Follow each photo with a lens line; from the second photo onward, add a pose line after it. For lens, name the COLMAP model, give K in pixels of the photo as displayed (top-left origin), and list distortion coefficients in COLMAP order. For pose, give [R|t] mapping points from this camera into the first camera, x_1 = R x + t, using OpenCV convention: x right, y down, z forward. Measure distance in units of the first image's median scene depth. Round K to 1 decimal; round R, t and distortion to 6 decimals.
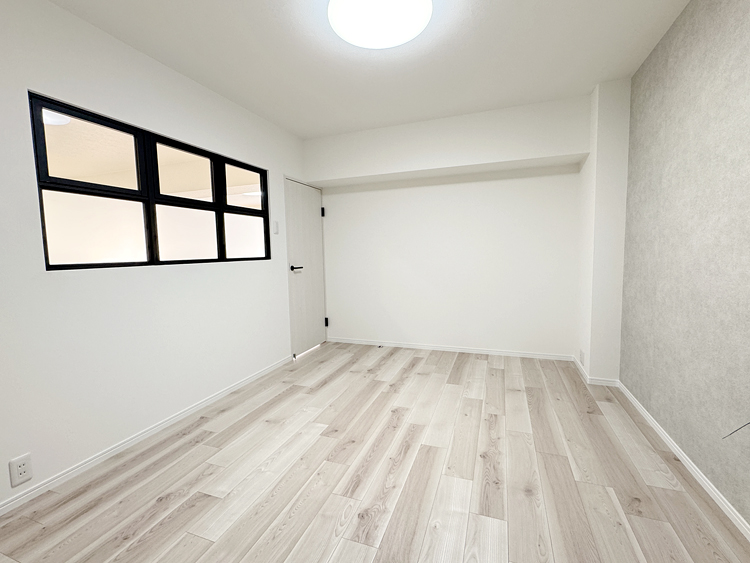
lens RADIAL K [[356.7, 0, 375.0], [0, 356.7, 281.5], [0, 0, 1]] dist [-0.002643, 0.000906]
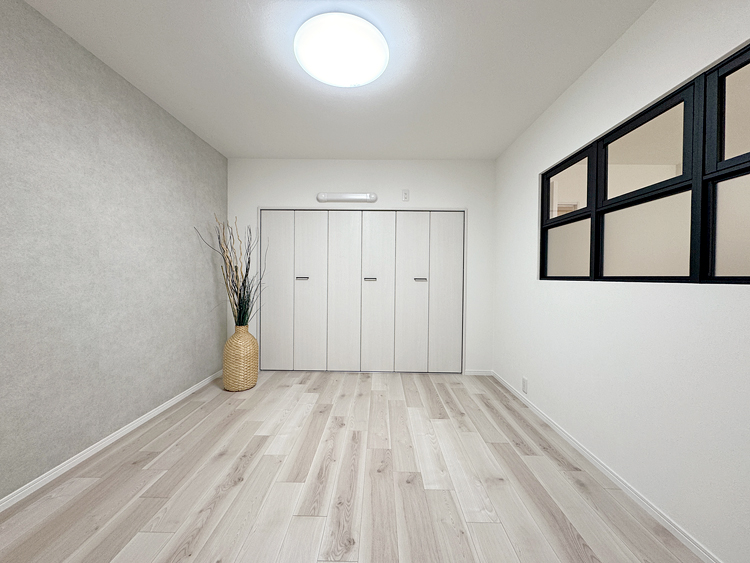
lens RADIAL K [[301.5, 0, 375.0], [0, 301.5, 281.5], [0, 0, 1]] dist [0.012543, 0.000114]
pose [[-0.945641, 0.019006, -0.324657, 0.207907], [-0.016403, 0.994233, 0.105982, -0.135185], [0.324799, 0.105547, -0.939875, 1.780185]]
